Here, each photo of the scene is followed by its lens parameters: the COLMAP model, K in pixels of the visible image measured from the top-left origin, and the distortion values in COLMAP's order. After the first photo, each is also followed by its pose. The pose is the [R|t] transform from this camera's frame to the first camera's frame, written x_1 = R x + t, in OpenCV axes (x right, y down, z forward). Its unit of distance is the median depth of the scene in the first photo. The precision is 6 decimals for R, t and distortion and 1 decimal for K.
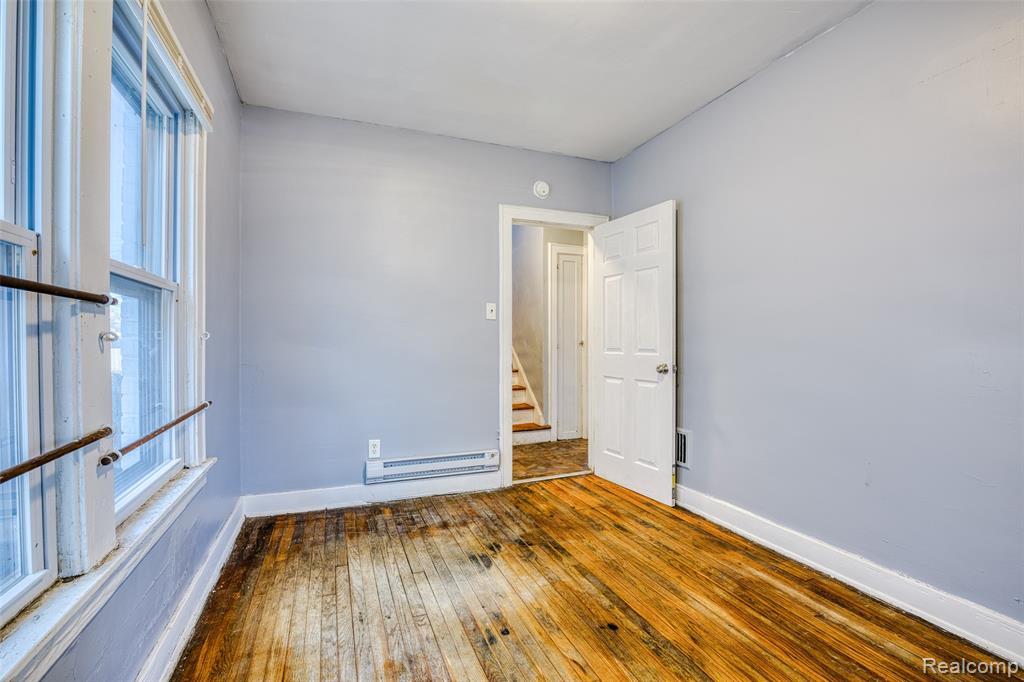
lens RADIAL K [[422.6, 0, 512.0], [0, 422.6, 341.0], [0, 0, 1]] dist [-0.000905, -0.000010]
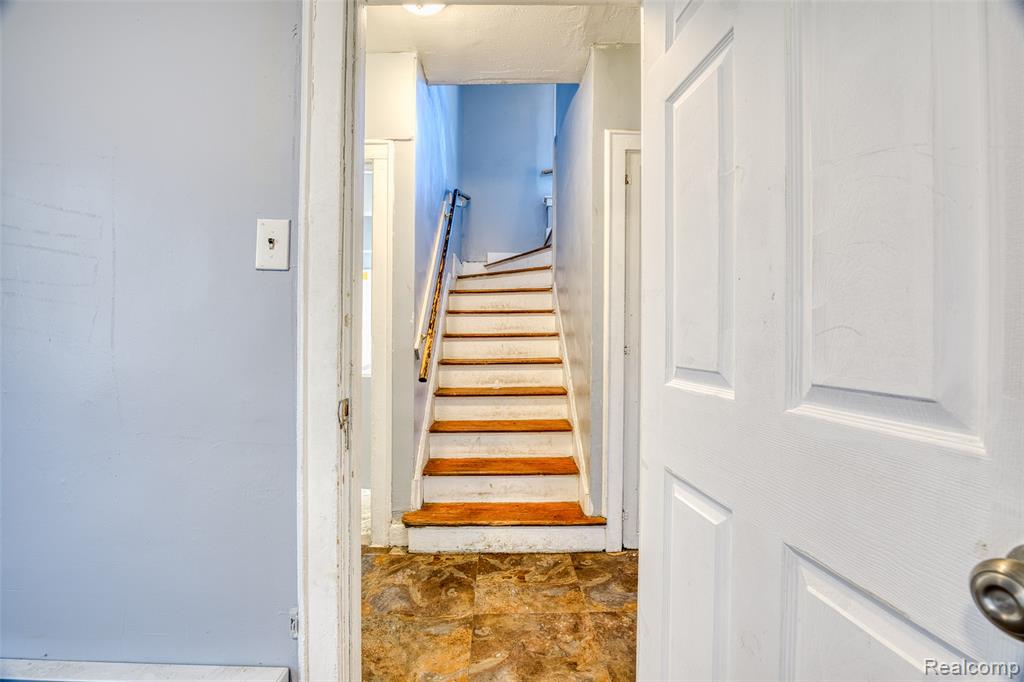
lens RADIAL K [[422.6, 0, 512.0], [0, 422.6, 341.0], [0, 0, 1]] dist [-0.000905, -0.000010]
pose [[0.930270, 0.010873, -0.366713, 0.190226], [-0.008378, 0.999930, 0.008395, -0.000242], [0.366779, -0.004737, 0.930296, 0.605474]]
